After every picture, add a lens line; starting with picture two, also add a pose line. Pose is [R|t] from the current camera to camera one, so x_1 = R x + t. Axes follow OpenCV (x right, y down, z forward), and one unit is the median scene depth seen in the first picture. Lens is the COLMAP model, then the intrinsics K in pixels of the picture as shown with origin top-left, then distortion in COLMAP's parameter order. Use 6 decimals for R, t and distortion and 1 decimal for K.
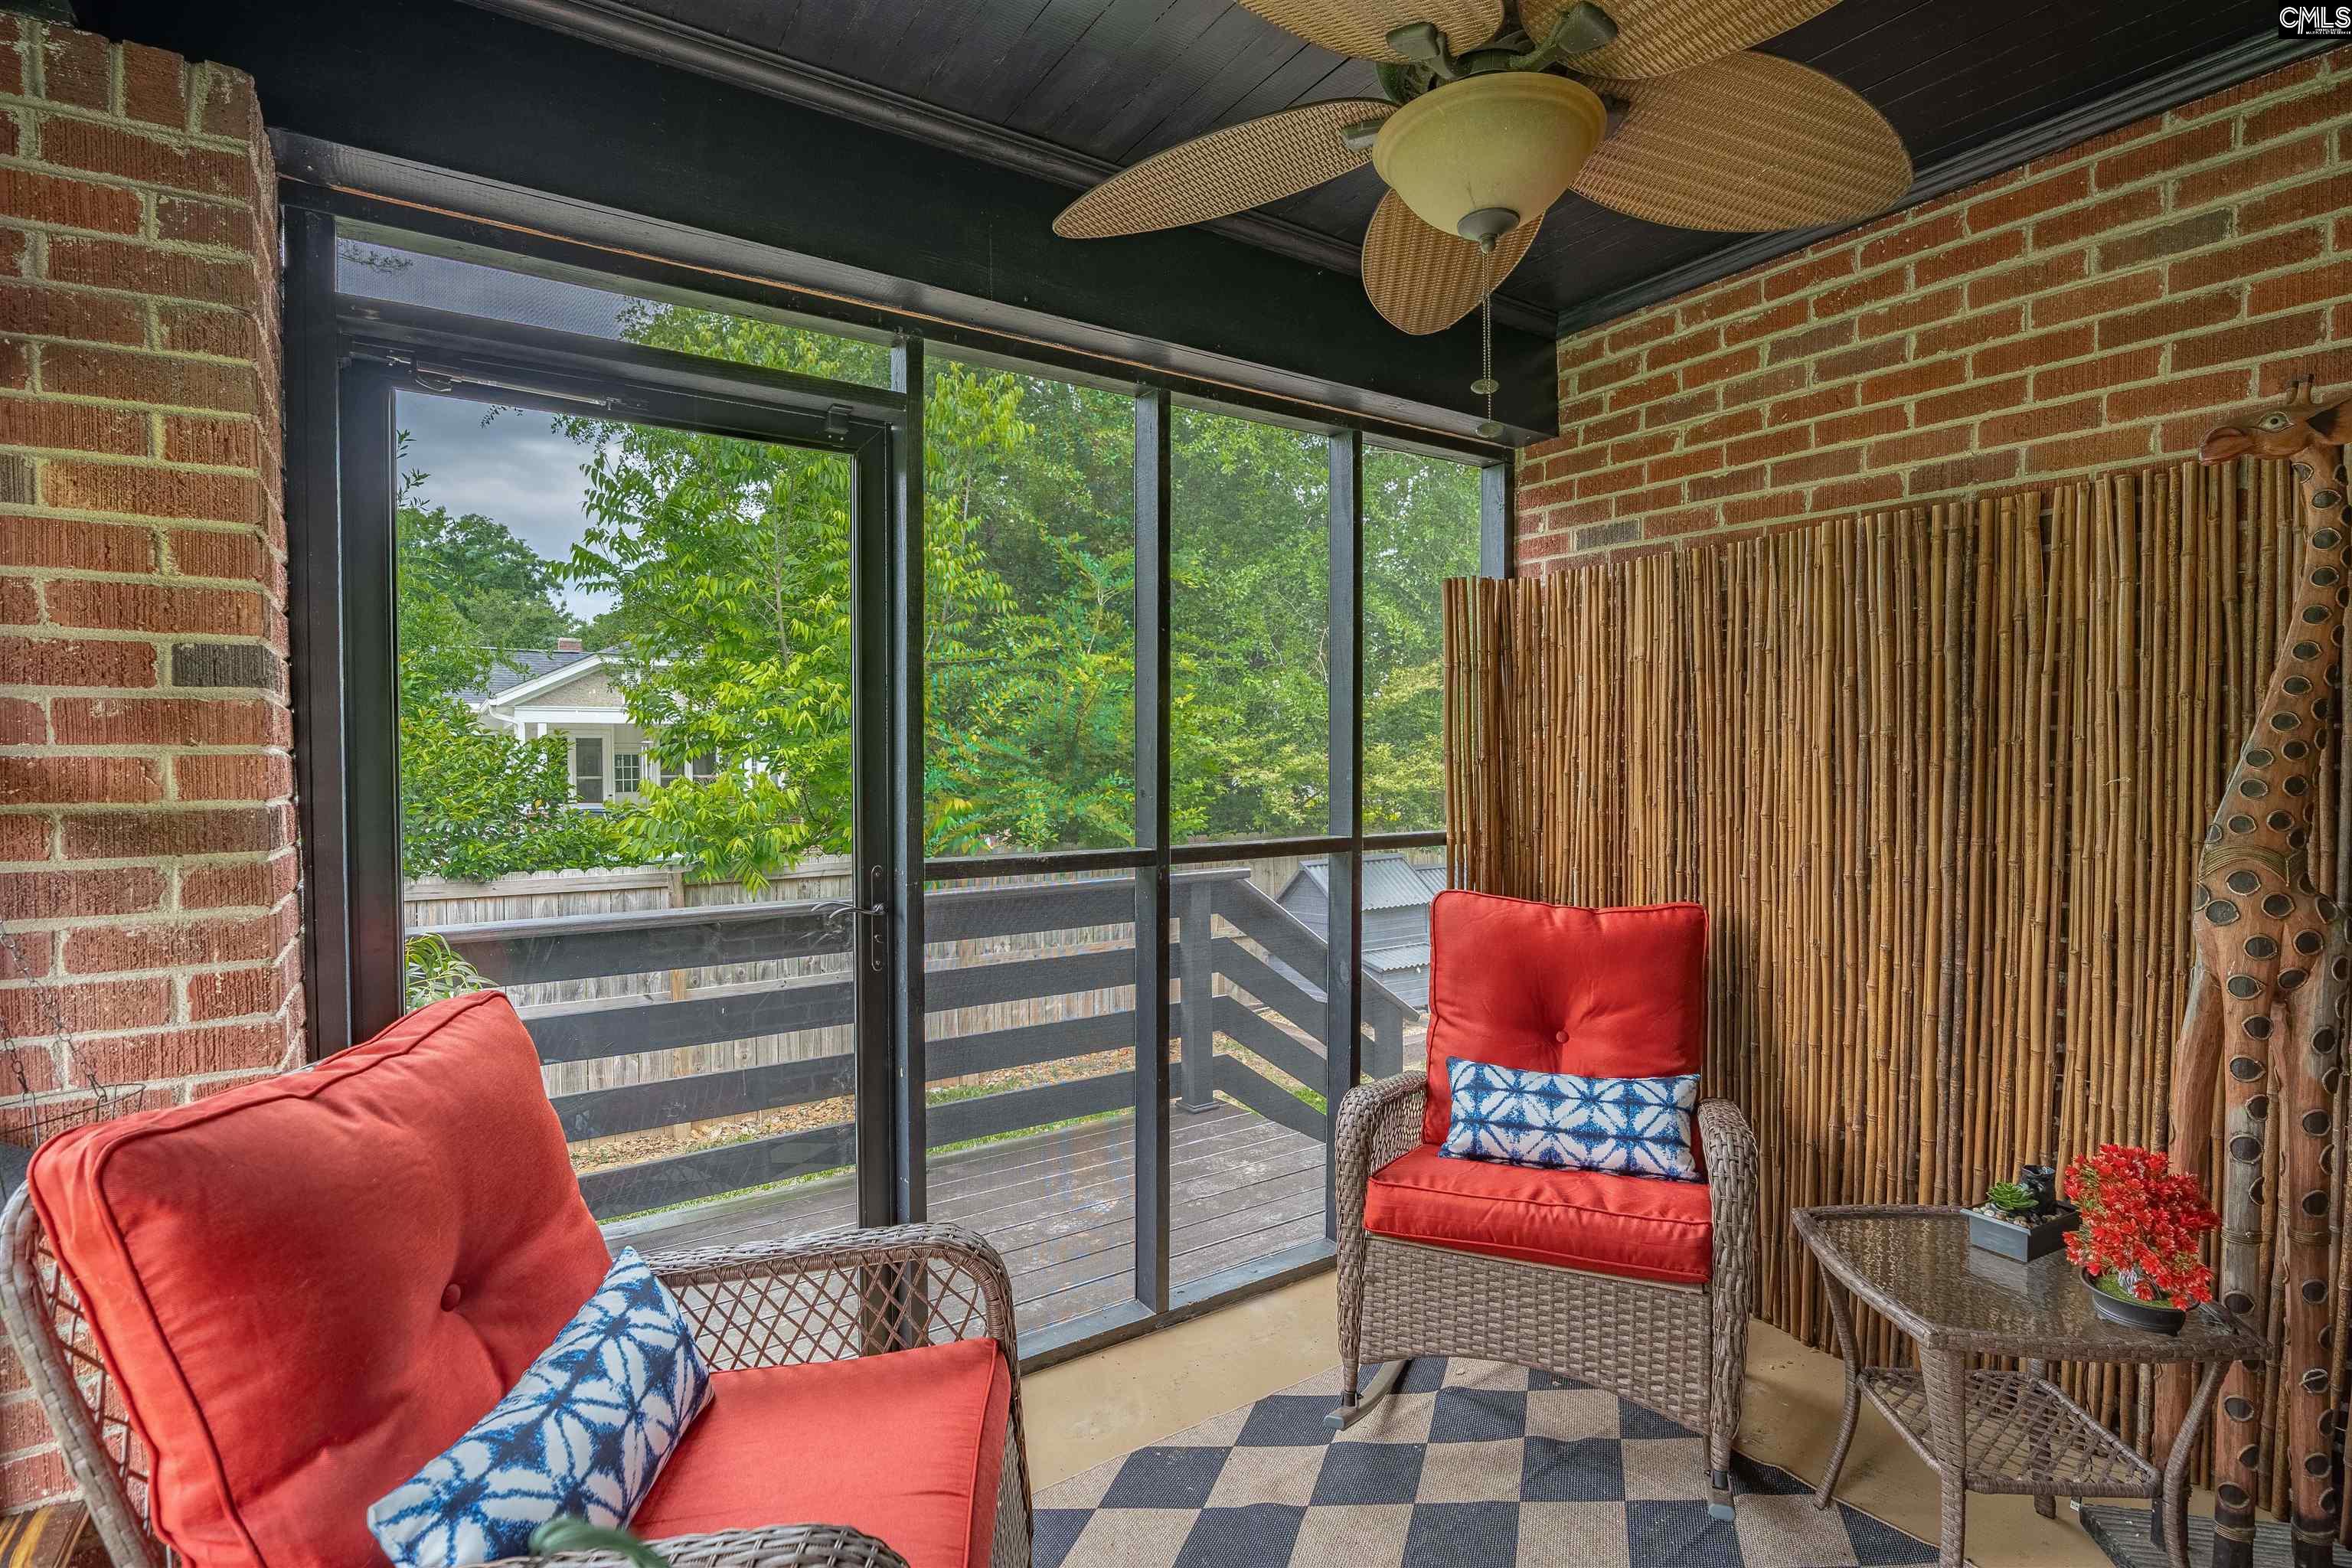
lens RADIAL K [[1103.6, 0, 1186.5], [0, 1103.6, 784.8], [0, 0, 1]] dist [-0.020763, 0.000507]
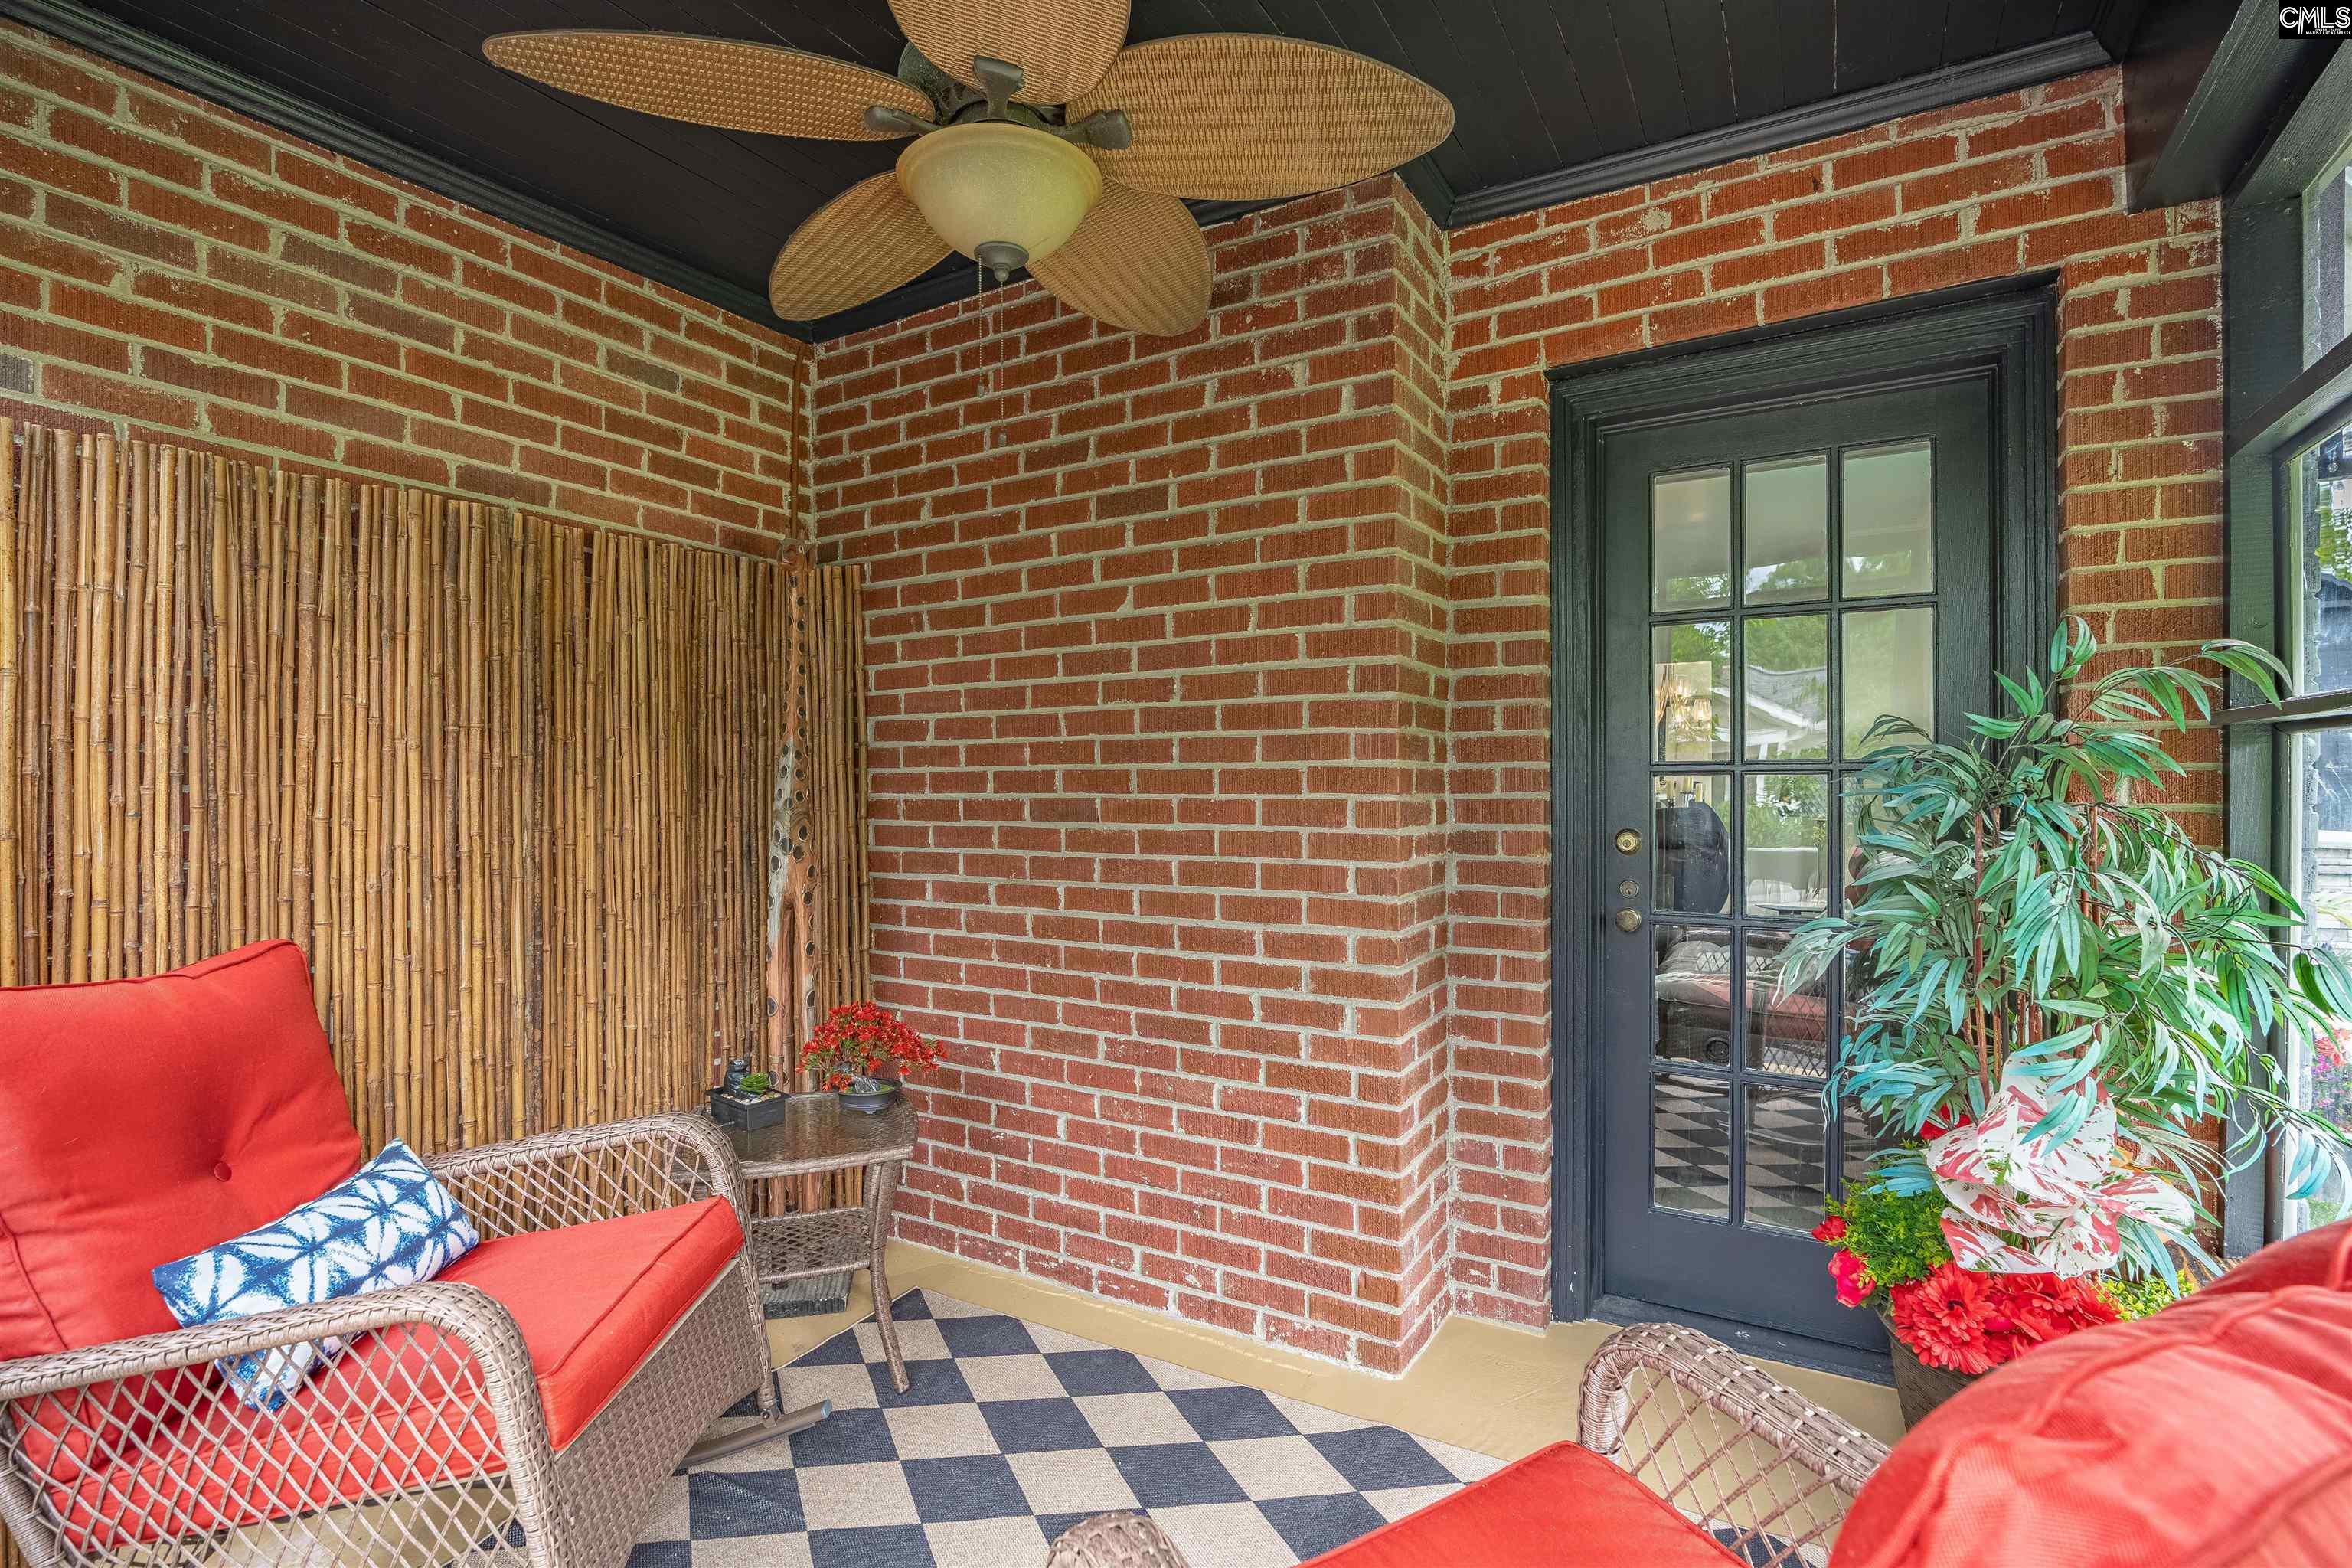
lens RADIAL K [[1103.6, 0, 1186.5], [0, 1103.6, 784.8], [0, 0, 1]] dist [-0.020763, 0.000507]
pose [[-0.426742, 0.004082, 0.904364, -0.512295], [0.026532, 0.999616, 0.008008, 0.014219], [-0.903984, 0.027412, -0.426686, 0.822188]]
